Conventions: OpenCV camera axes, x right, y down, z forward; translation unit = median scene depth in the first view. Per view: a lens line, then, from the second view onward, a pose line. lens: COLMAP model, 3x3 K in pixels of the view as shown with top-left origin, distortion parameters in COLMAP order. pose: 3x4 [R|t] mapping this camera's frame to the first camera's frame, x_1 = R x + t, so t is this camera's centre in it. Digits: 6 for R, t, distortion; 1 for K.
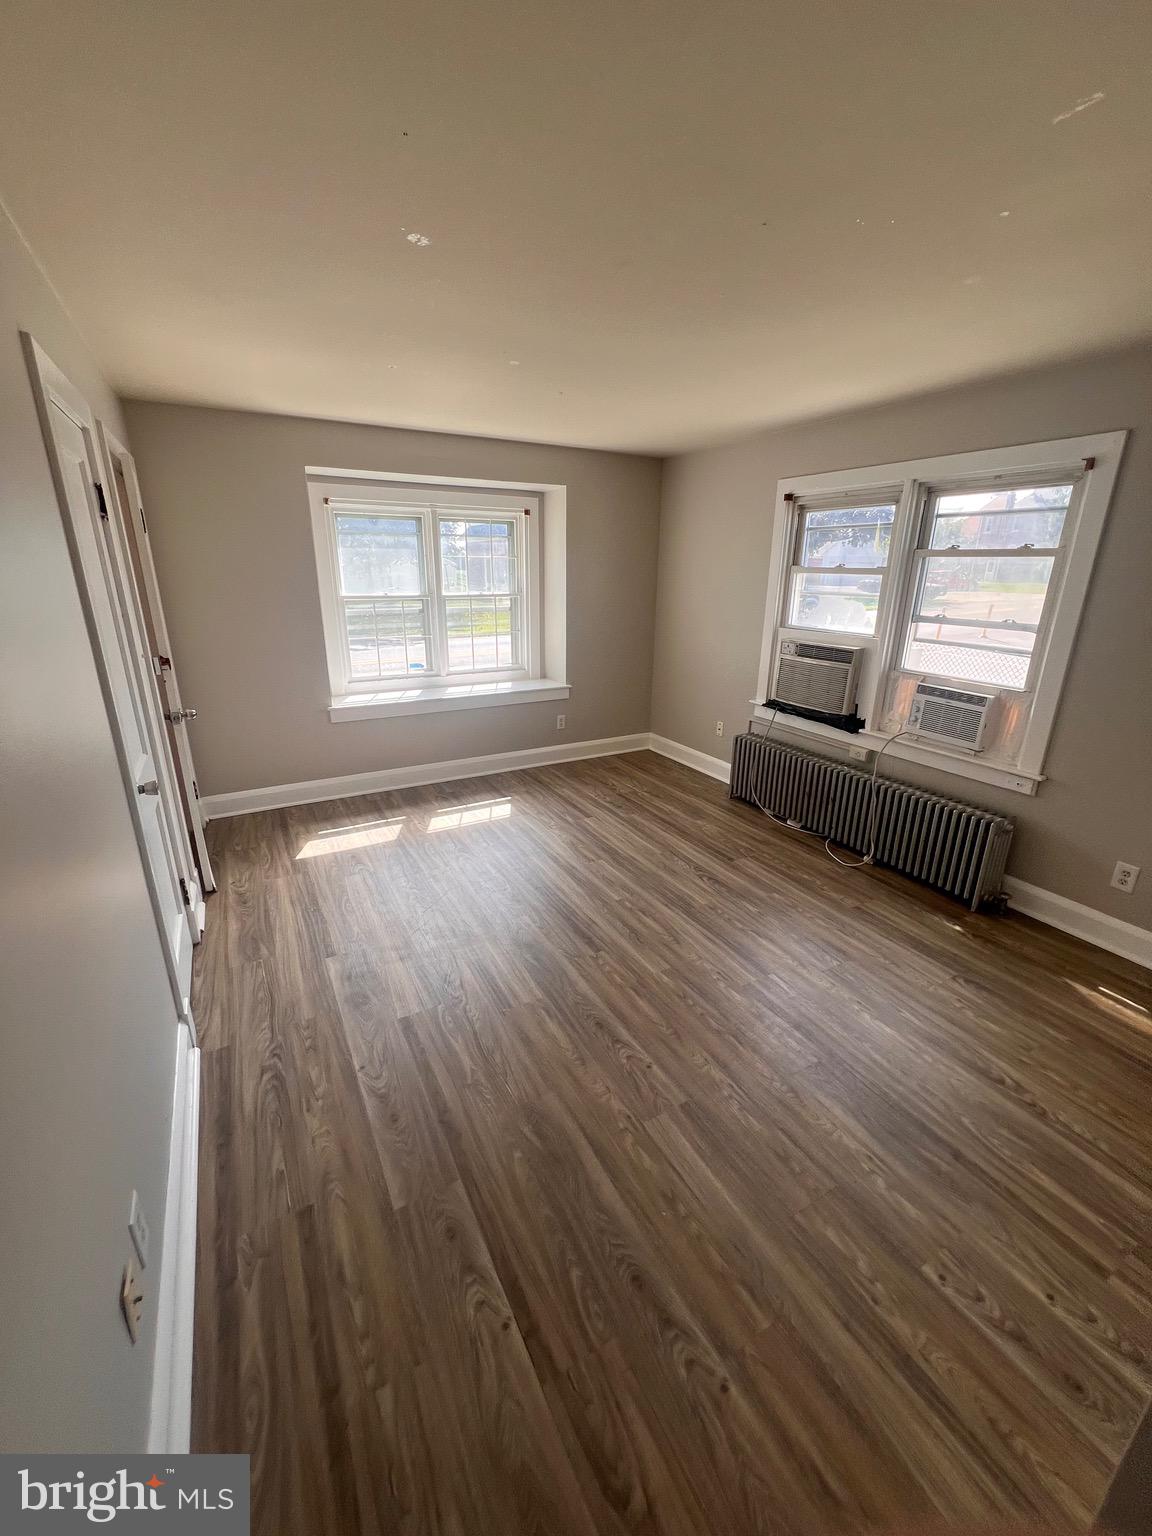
lens RADIAL K [[617.7, 0, 579.9], [0, 617.7, 772.5], [0, 0, 1]] dist [0.002718, -0.000019]
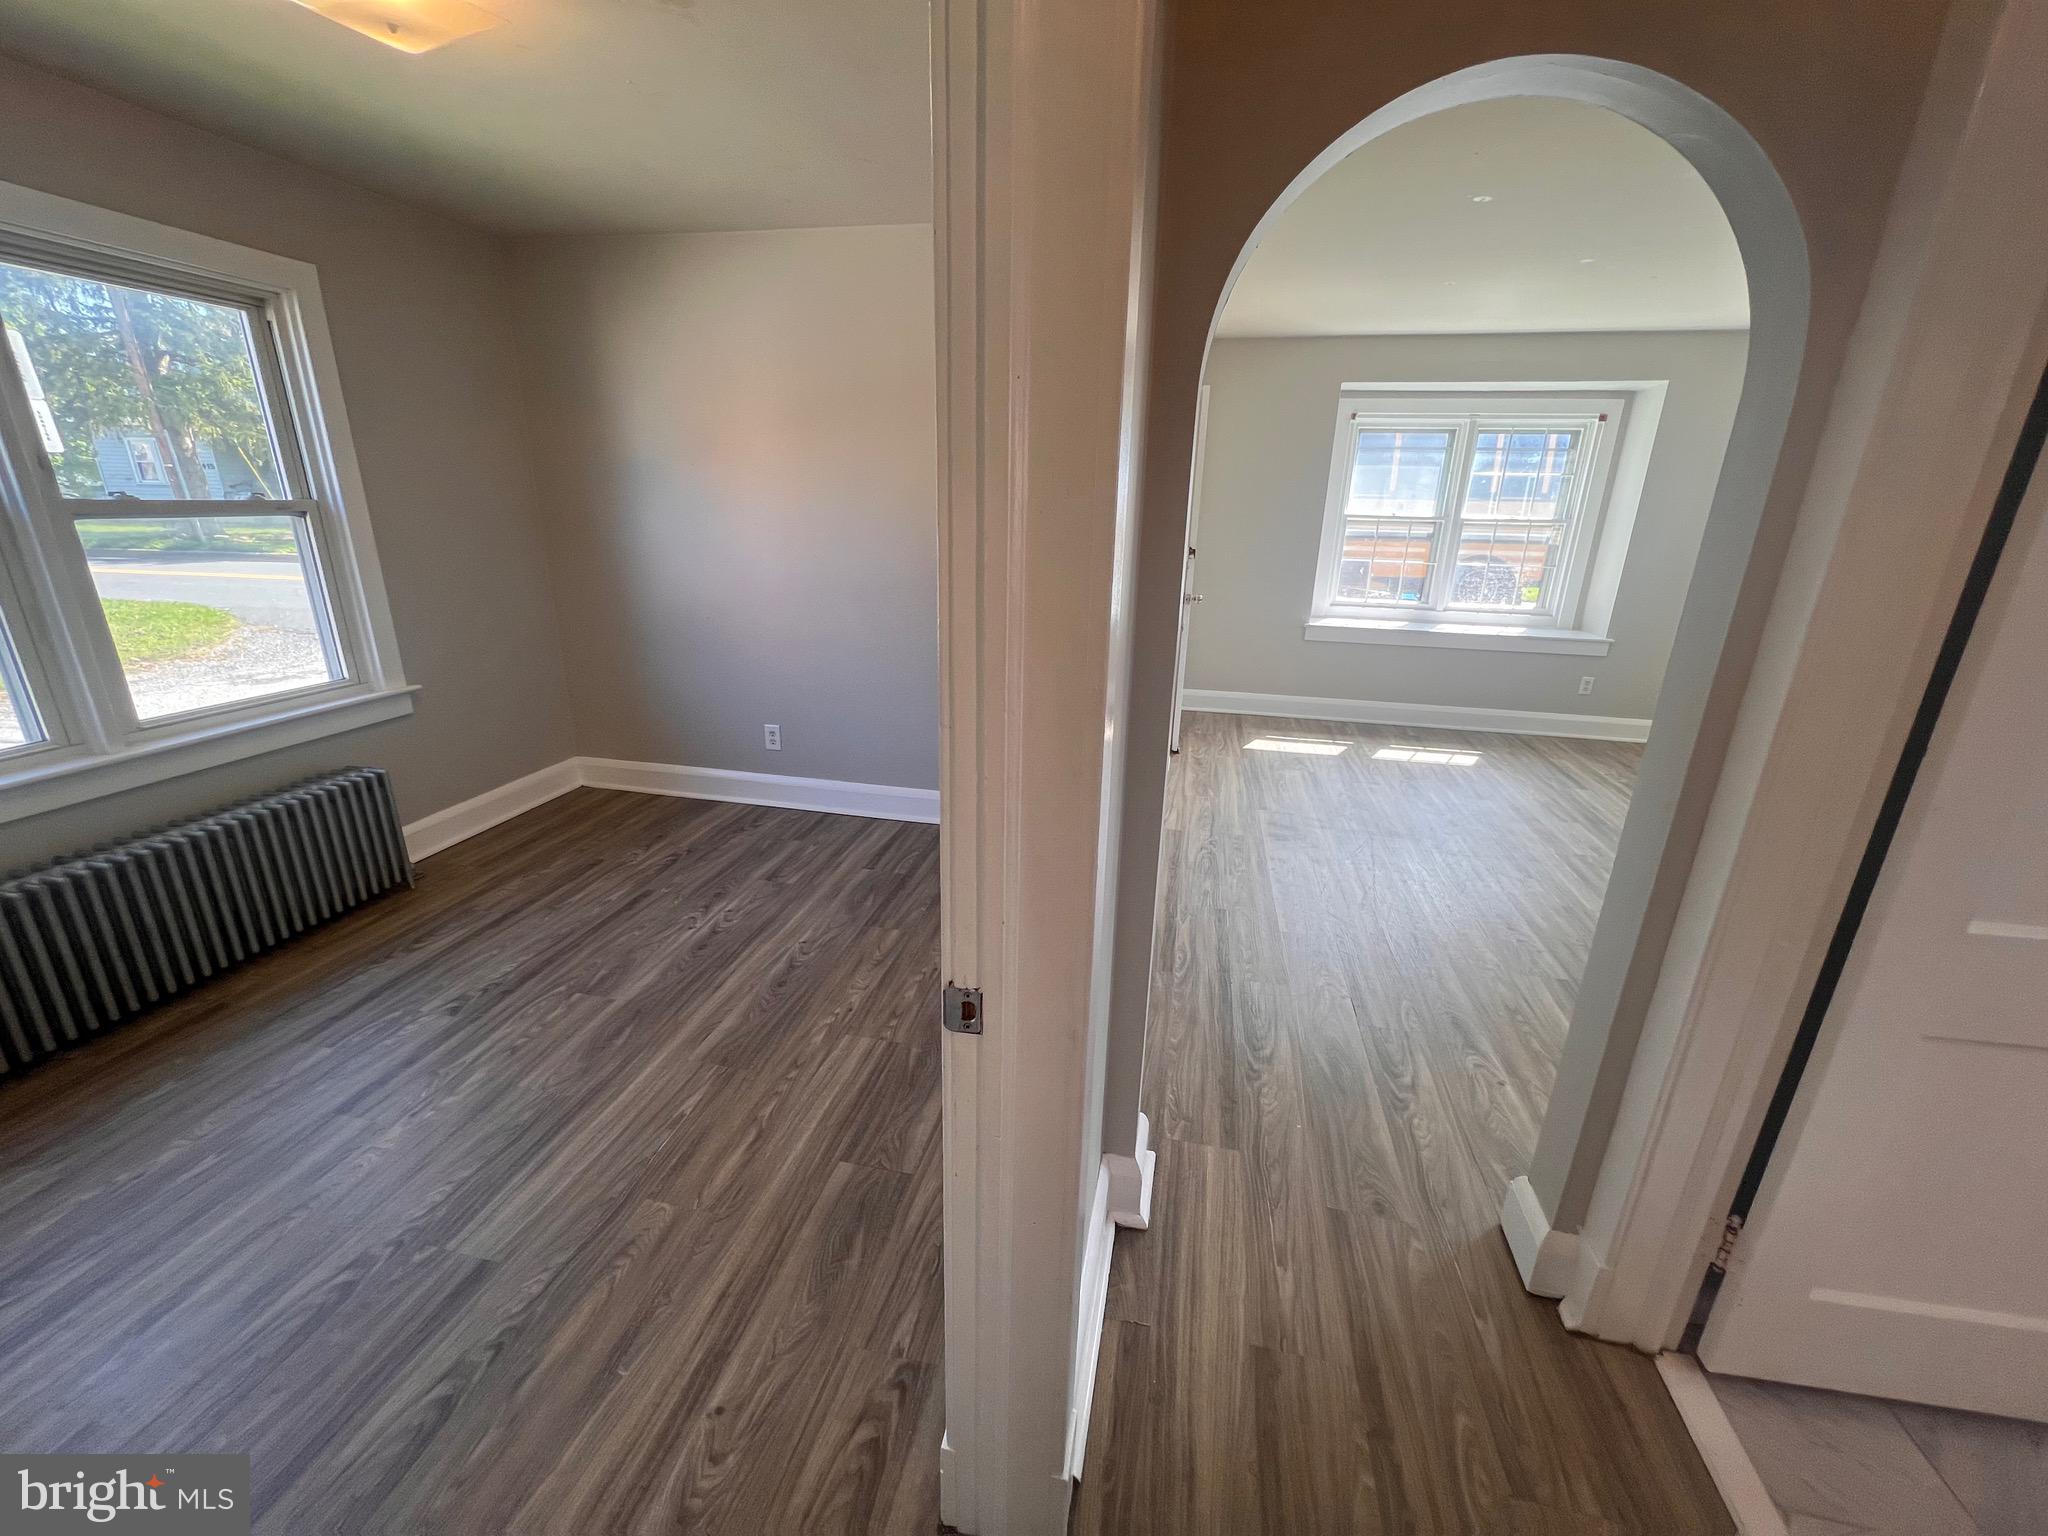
lens RADIAL K [[823.5, 0, 1026.5], [0, 823.5, 772.1], [0, 0, 1]] dist [0.002718, -0.000019]
pose [[0.759790, 0.212092, -0.614602, 0.122332], [-0.219888, 0.973418, 0.064082, 0.144969], [0.611856, 0.086455, 0.786230, -0.307837]]
